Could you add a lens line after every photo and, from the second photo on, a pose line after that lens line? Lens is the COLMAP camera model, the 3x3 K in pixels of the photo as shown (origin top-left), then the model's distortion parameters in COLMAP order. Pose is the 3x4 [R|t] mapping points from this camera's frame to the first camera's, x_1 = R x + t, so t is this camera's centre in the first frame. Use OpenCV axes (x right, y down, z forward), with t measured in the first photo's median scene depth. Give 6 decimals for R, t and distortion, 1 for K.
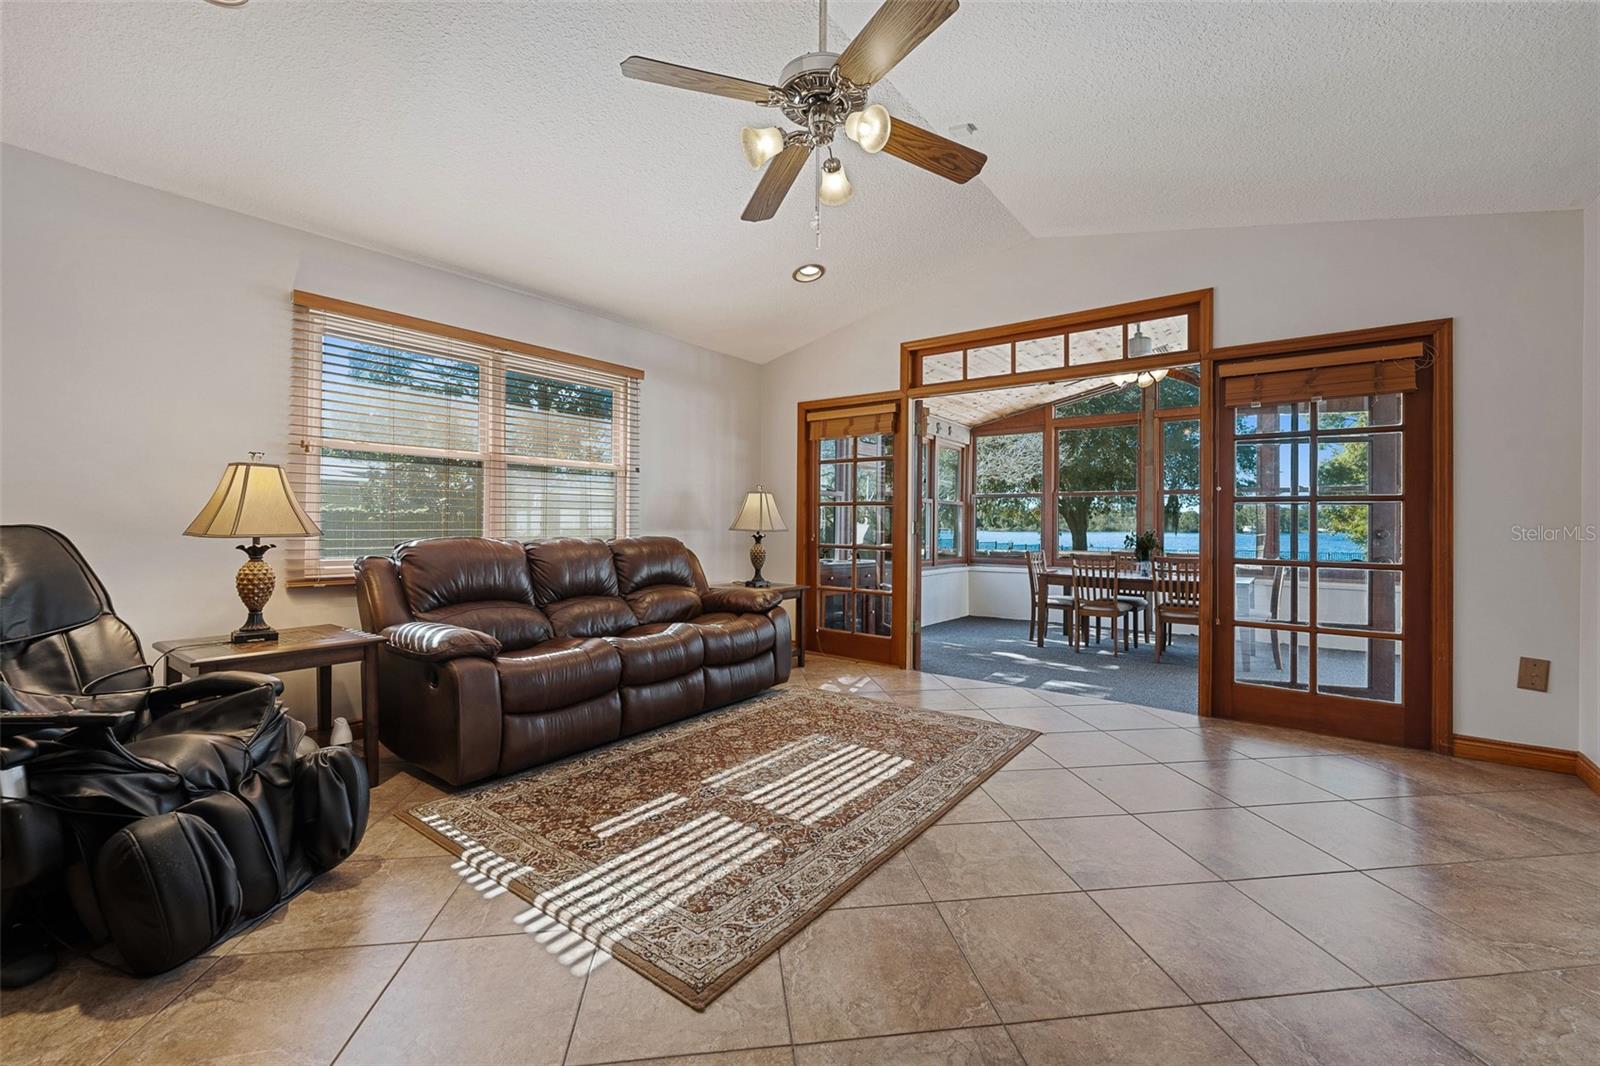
lens RADIAL K [[652.4, 0, 809.8], [0, 652.4, 516.4], [0, 0, 1]] dist [0.003551, -0.001928]
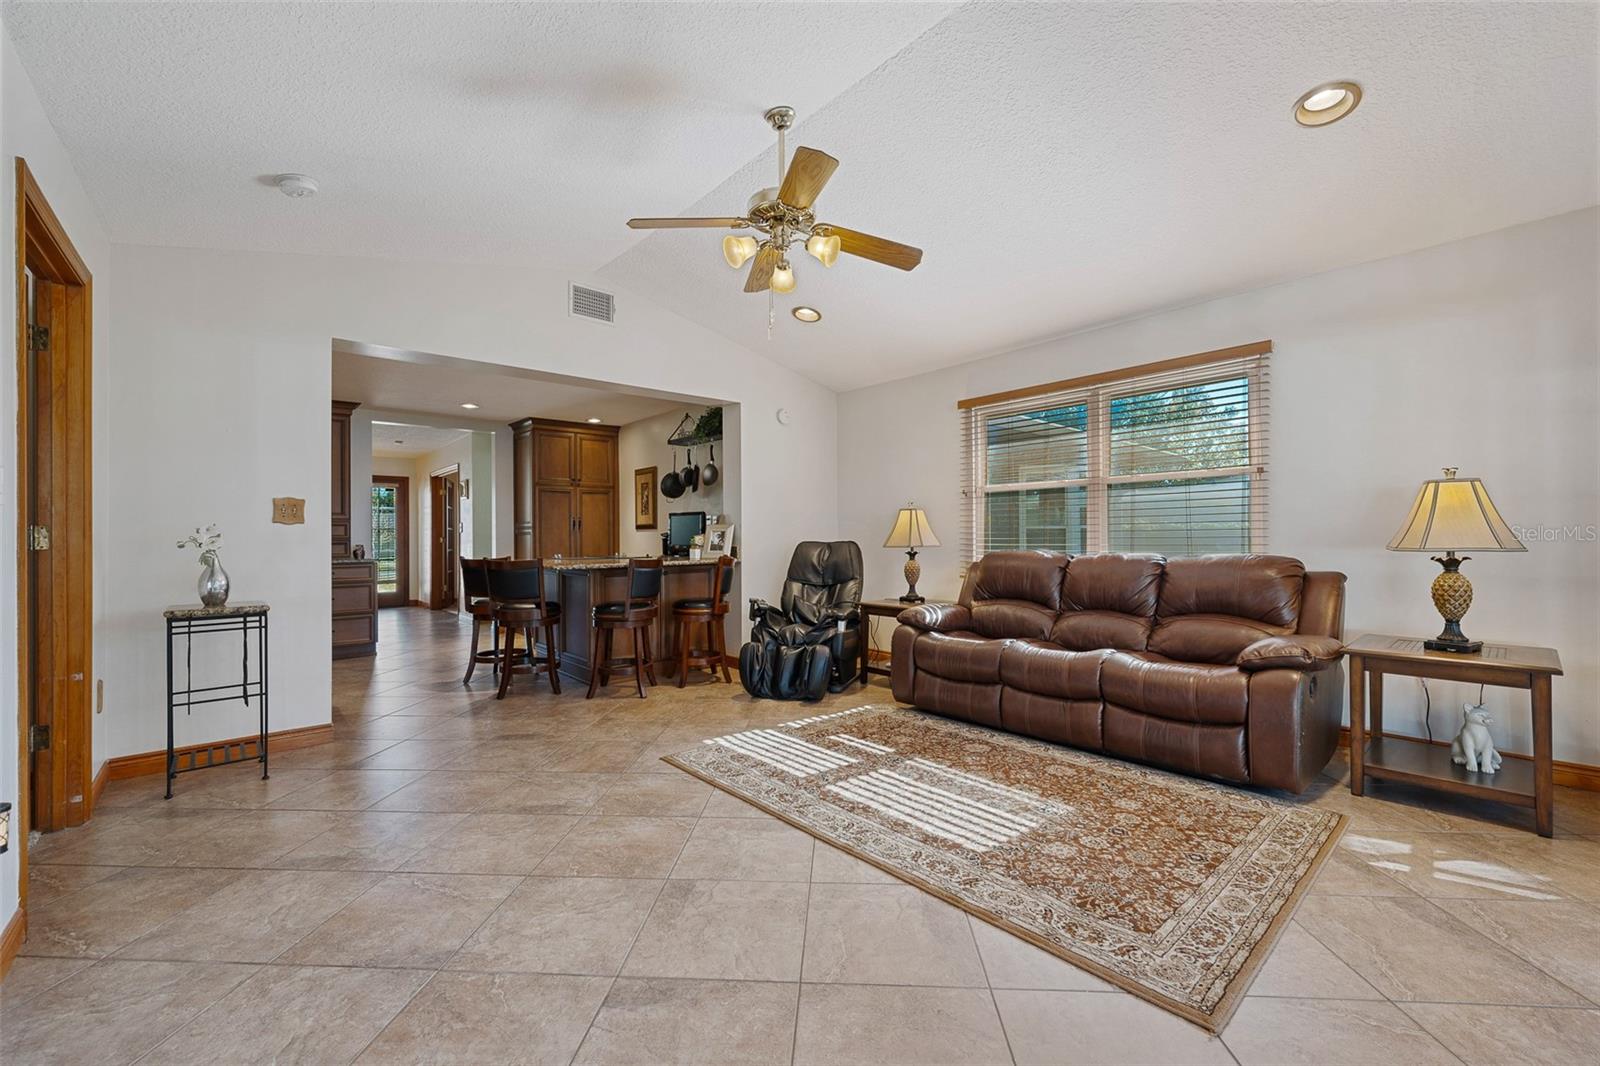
lens RADIAL K [[652.4, 0, 806.7], [0, 652.4, 536.4], [0, 0, 1]] dist [0.003551, -0.001928]
pose [[-0.197521, -0.002874, -0.980294, 1.026049], [0.019245, 0.999792, -0.006808, 0.006655], [0.980110, -0.020211, -0.197424, 1.030225]]
